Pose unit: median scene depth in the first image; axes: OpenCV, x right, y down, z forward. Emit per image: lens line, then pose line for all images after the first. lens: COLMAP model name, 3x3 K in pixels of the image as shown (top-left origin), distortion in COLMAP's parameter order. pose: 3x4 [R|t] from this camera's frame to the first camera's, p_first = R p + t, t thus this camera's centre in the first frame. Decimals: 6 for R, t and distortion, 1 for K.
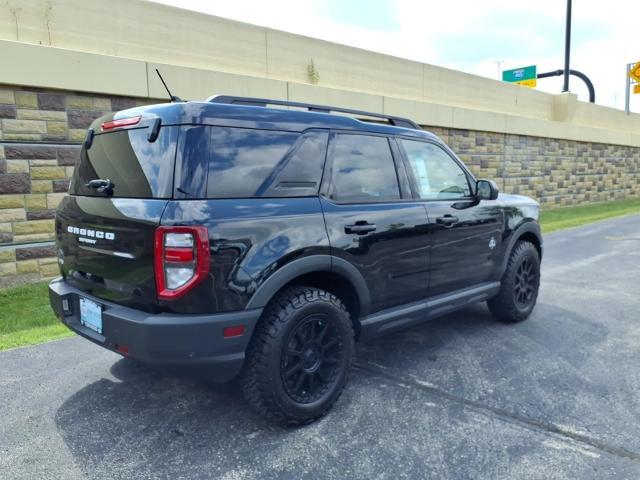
lens RADIAL K [[516.1, 0, 297.0], [0, 516.1, 240.7], [0, 0, 1]] dist [-0.006131, -0.004217]
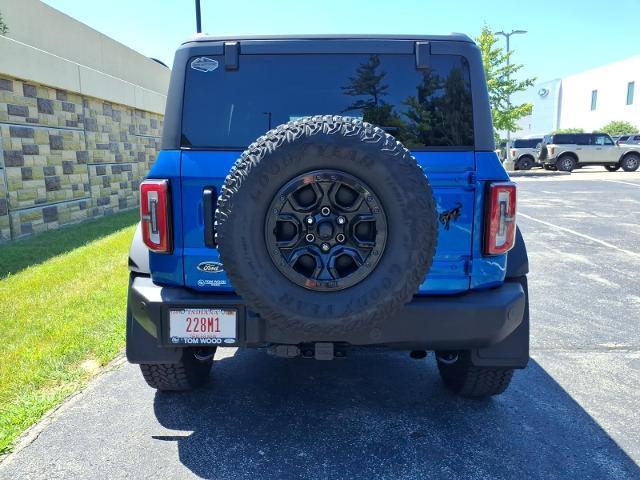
lens RADIAL K [[520.7, 0, 301.7], [0, 520.7, 239.3], [0, 0, 1]] dist [0.002626, 0.006488]
pose [[0.706873, -0.098355, 0.700469, -0.836807], [0.077222, 0.995097, 0.061796, -0.059054], [-0.703112, 0.010409, 0.711003, 0.471808]]
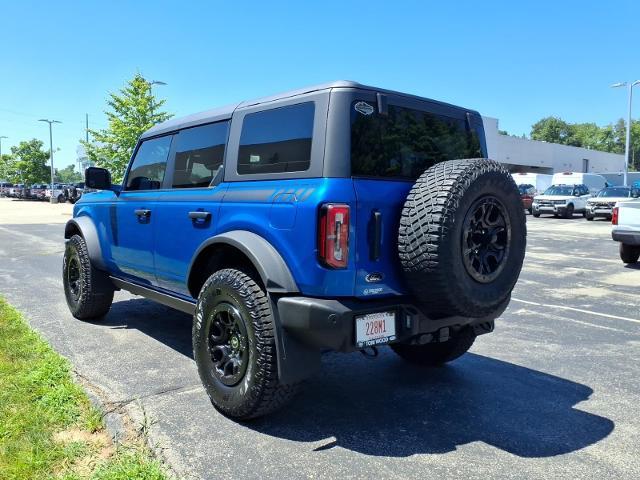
lens RADIAL K [[522.6, 0, 303.4], [0, 522.6, 239.5], [0, 0, 1]] dist [0.045931, -0.071156]
pose [[0.061673, -0.056513, 0.996495, -1.267098], [0.097553, 0.993957, 0.050332, -0.100909], [-0.993318, 0.094107, 0.066814, 1.108435]]
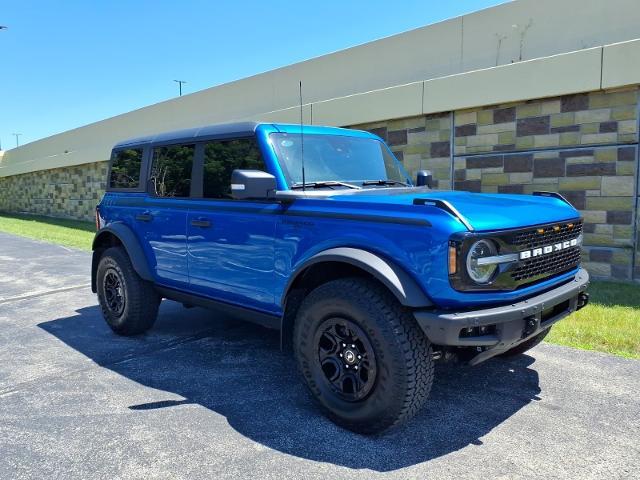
lens RADIAL K [[499.1, 0, 321.4], [0, 499.1, 240.9], [0, 0, 1]] dist [0.000432, 0.004907]
pose [[0.063954, 0.121109, -0.990577, 1.482977], [-0.098550, 0.988524, 0.114495, -0.211973], [0.993075, 0.090299, 0.075155, 1.362358]]
